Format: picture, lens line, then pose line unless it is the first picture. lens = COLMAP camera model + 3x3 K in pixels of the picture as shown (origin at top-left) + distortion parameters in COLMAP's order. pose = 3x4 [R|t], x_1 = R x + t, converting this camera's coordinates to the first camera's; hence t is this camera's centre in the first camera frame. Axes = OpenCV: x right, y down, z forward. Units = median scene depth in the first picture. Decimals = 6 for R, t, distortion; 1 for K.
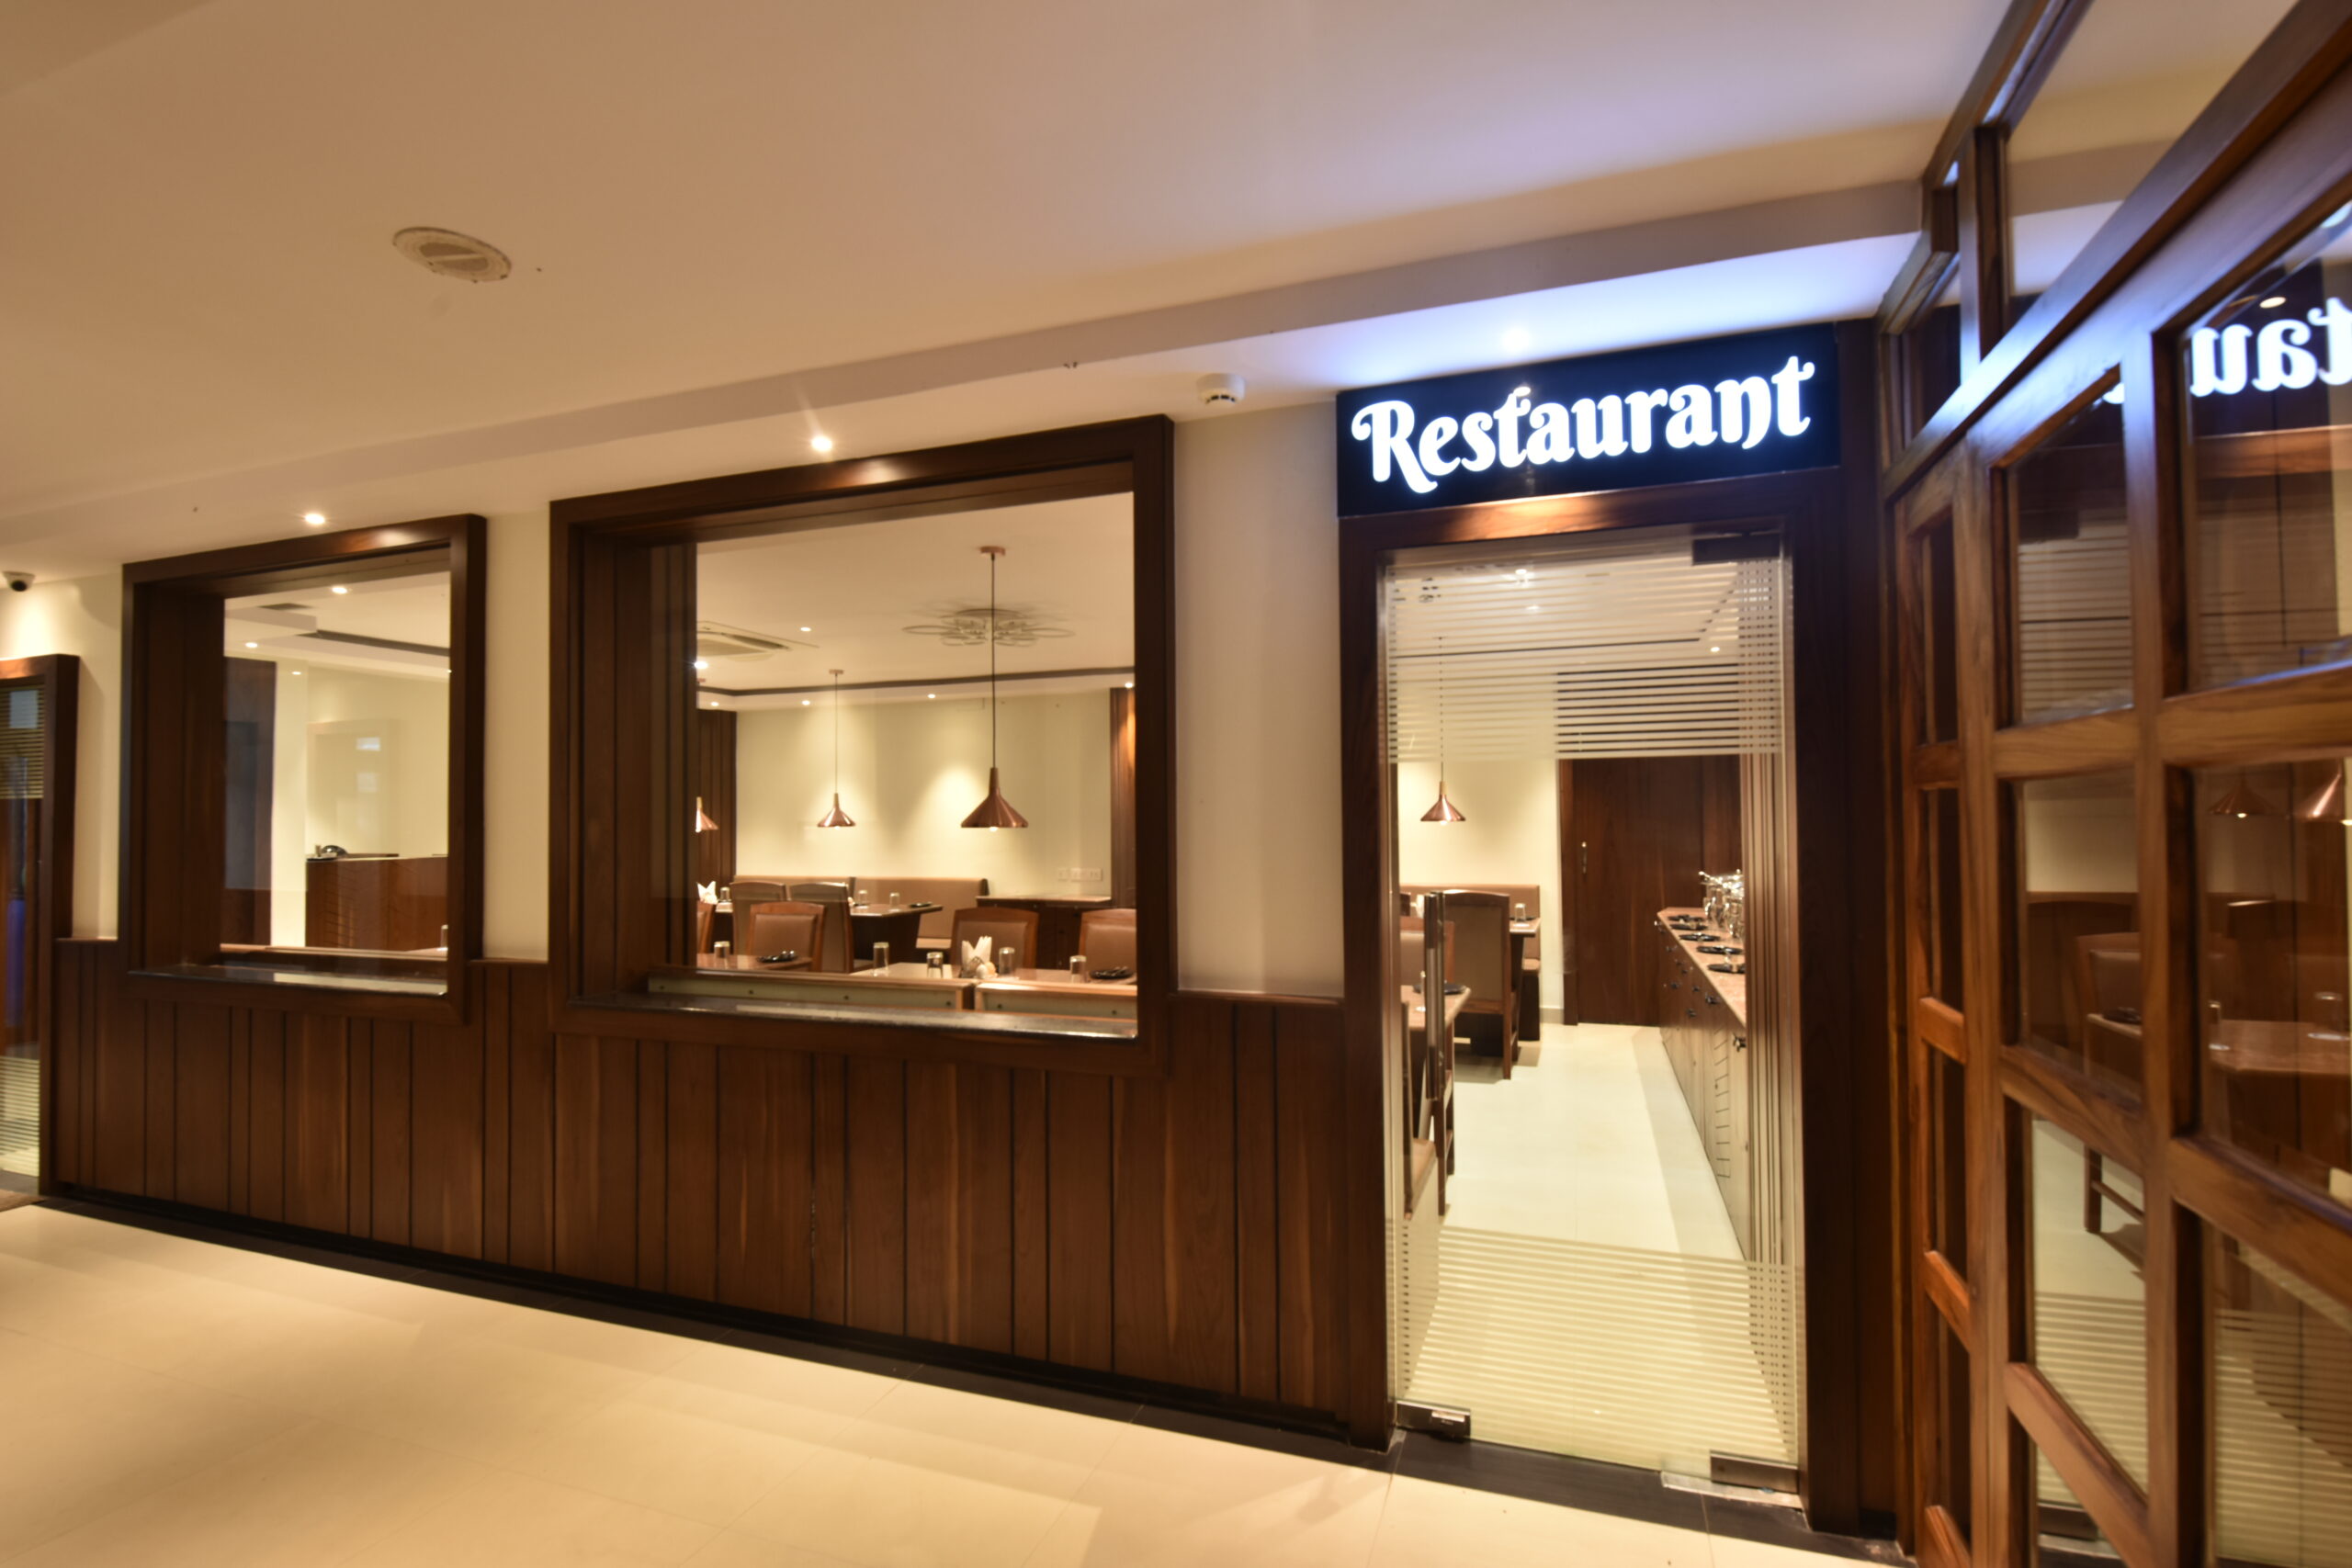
lens RADIAL K [[1091.5, 0, 1188.2], [0, 1091.5, 787.8], [0, 0, 1]] dist [0.003506, -0.011489]
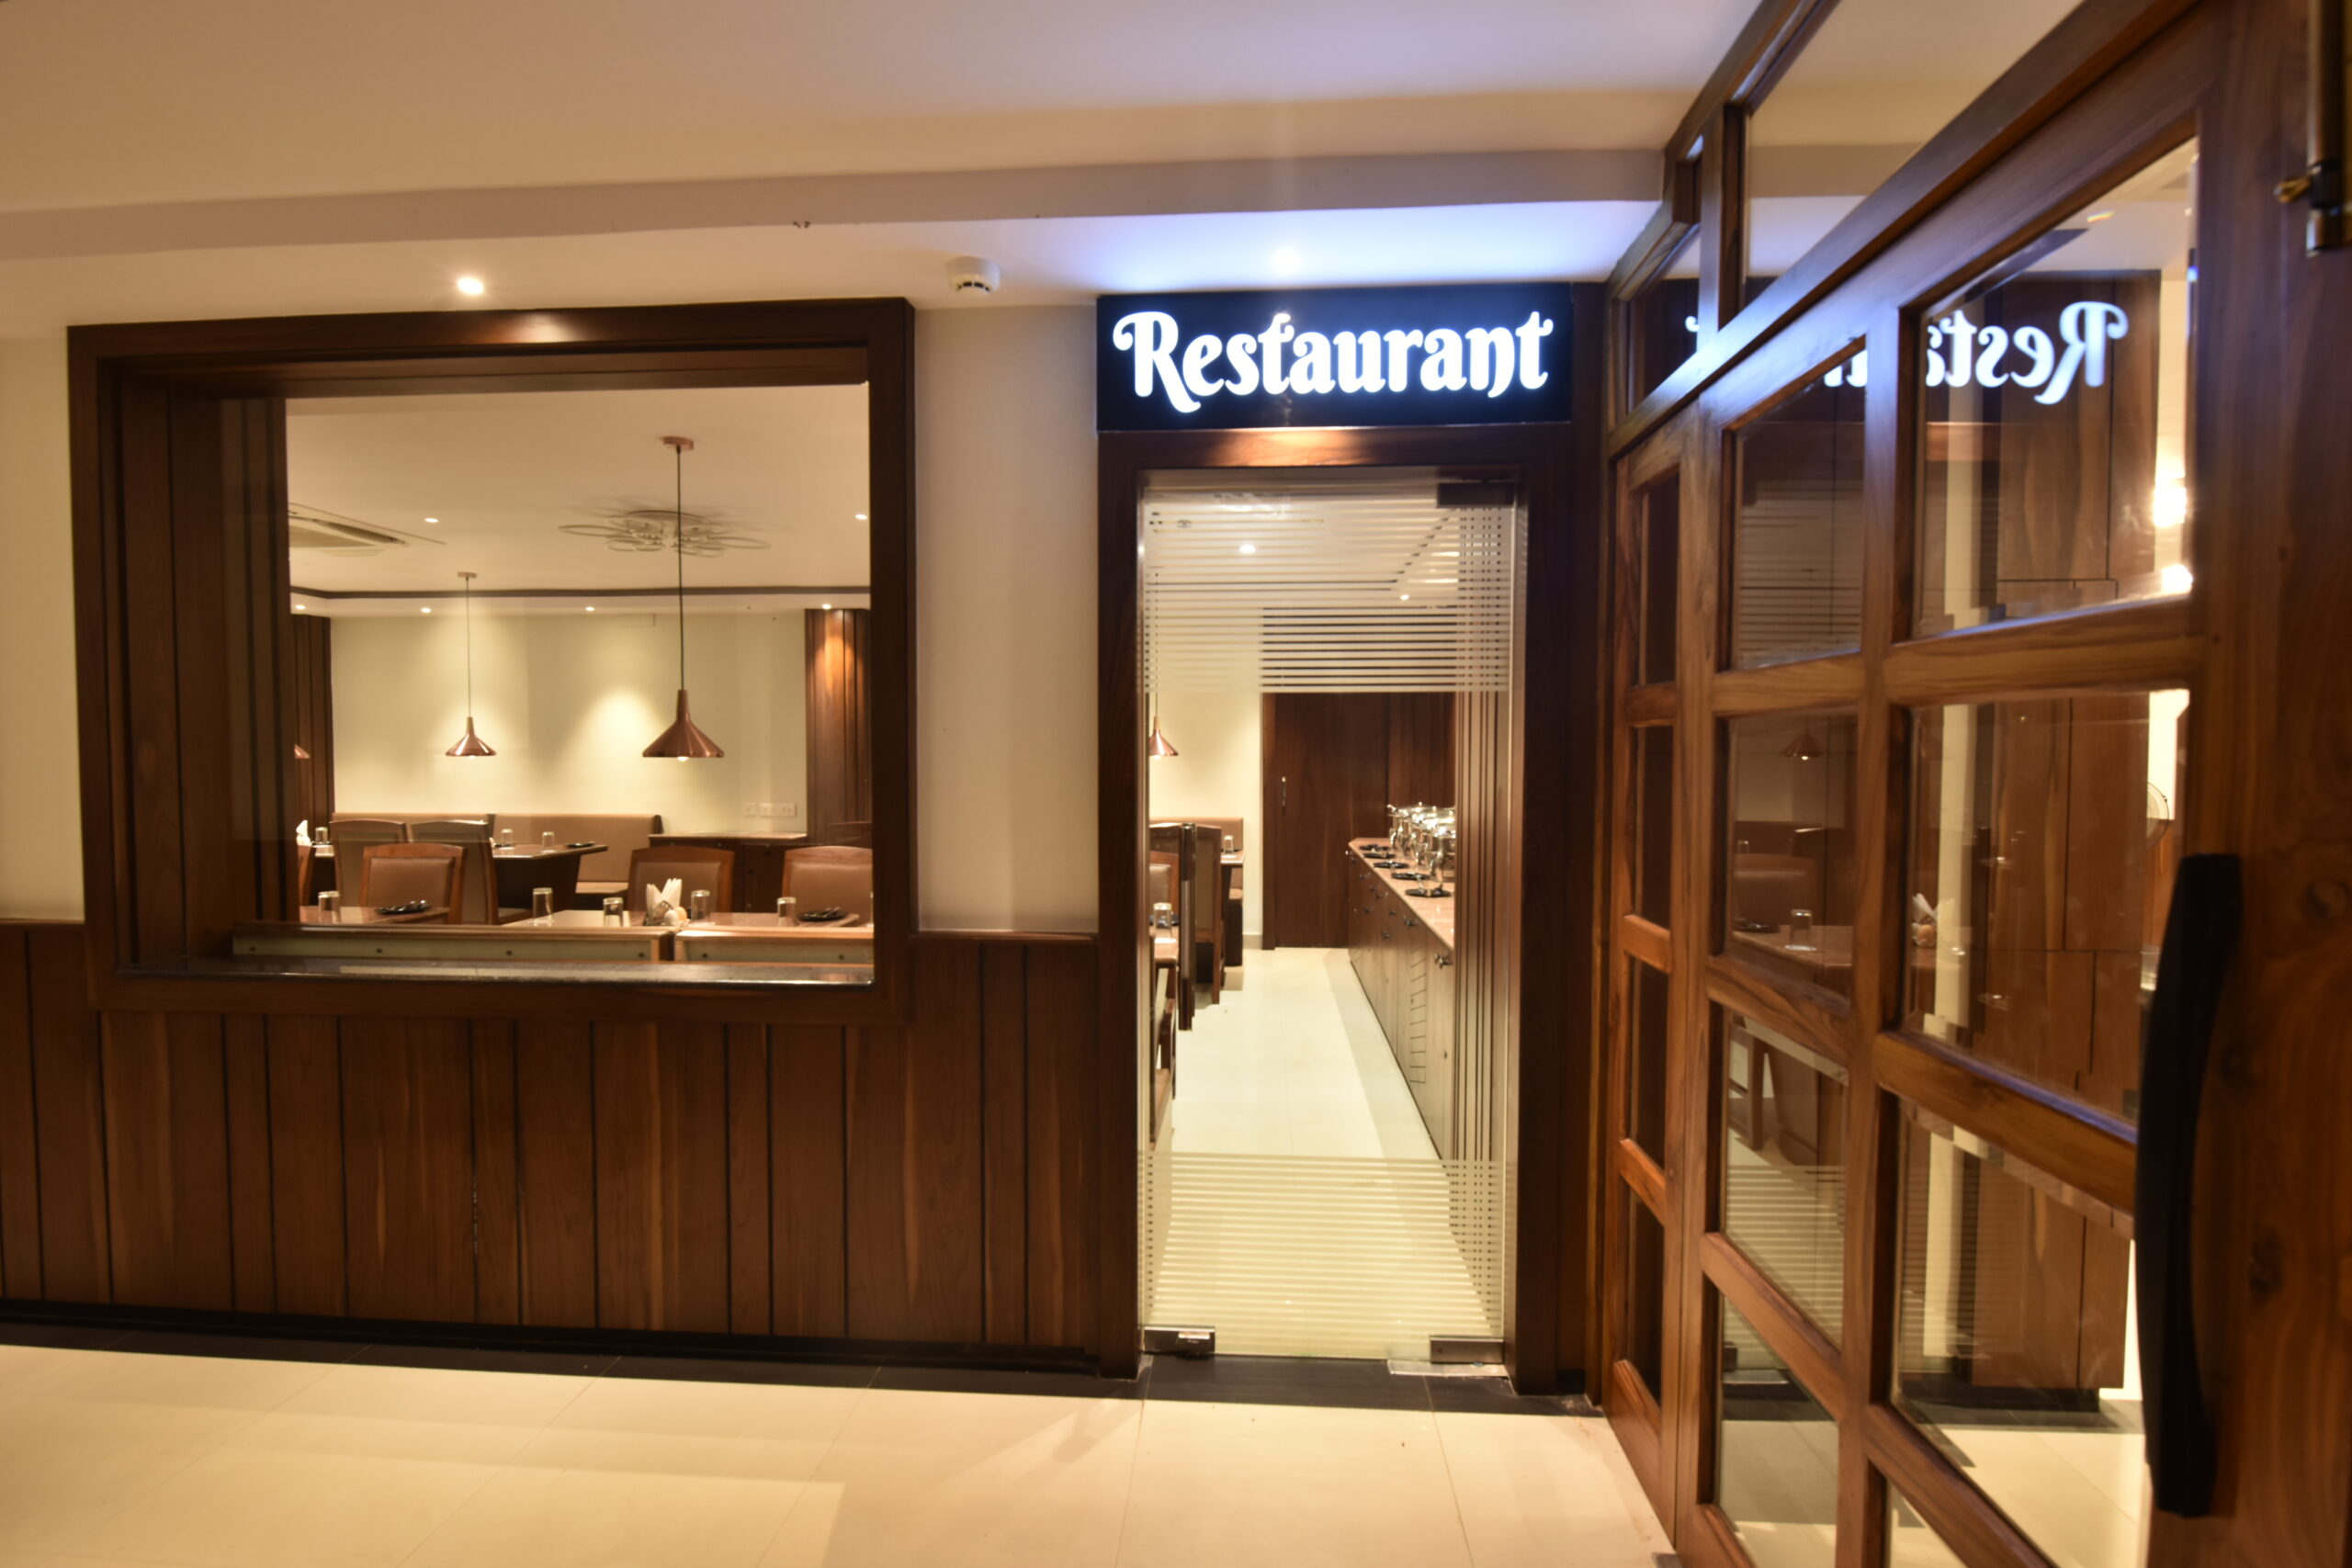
lens RADIAL K [[1091.5, 0, 1188.2], [0, 1091.5, 787.8], [0, 0, 1]] dist [0.003506, -0.011489]
pose [[0.961601, 0.001092, 0.274448, -0.046172], [-0.017364, 0.998231, 0.056868, 0.006228], [-0.273901, -0.059450, 0.959919, 0.050037]]
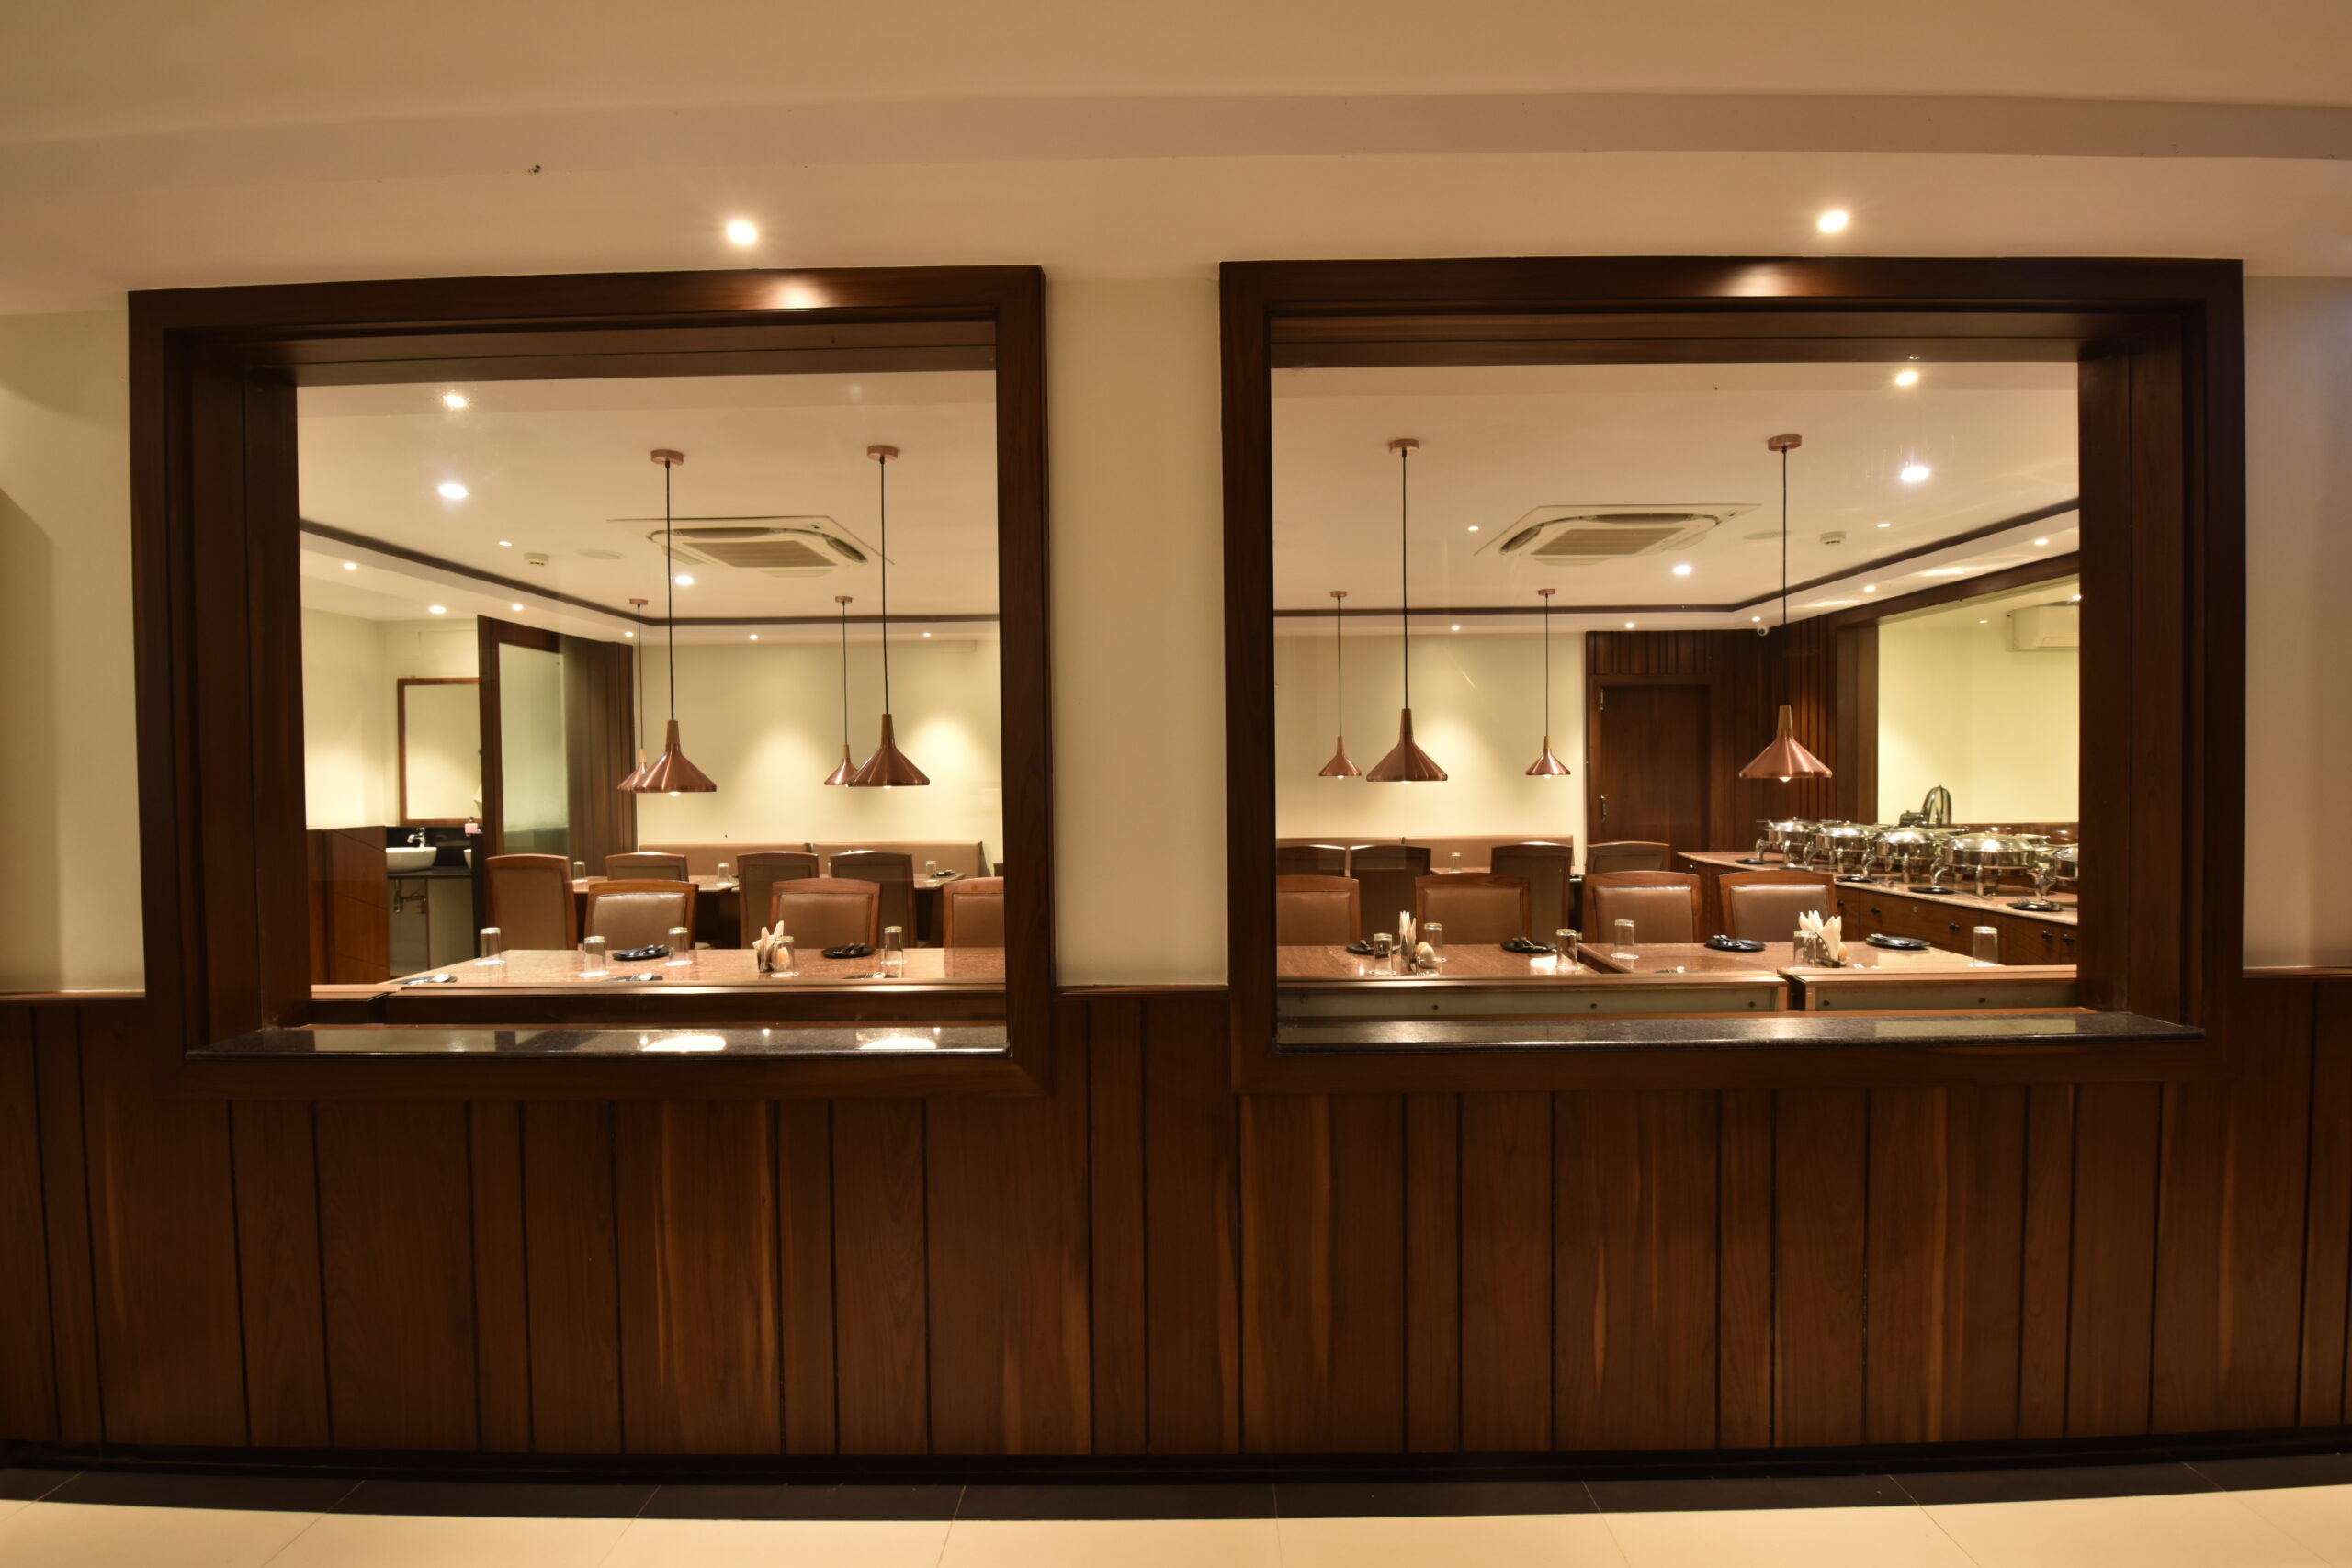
lens RADIAL K [[1265.6, 0, 1175.2], [0, 1265.6, 799.1], [0, 0, 1]] dist [-0.011991, -0.021211]
pose [[0.946474, -0.010064, 0.322623, -1.103588], [-0.004228, 0.999041, 0.043570, 0.019635], [-0.322752, -0.042602, 0.945524, 0.393523]]
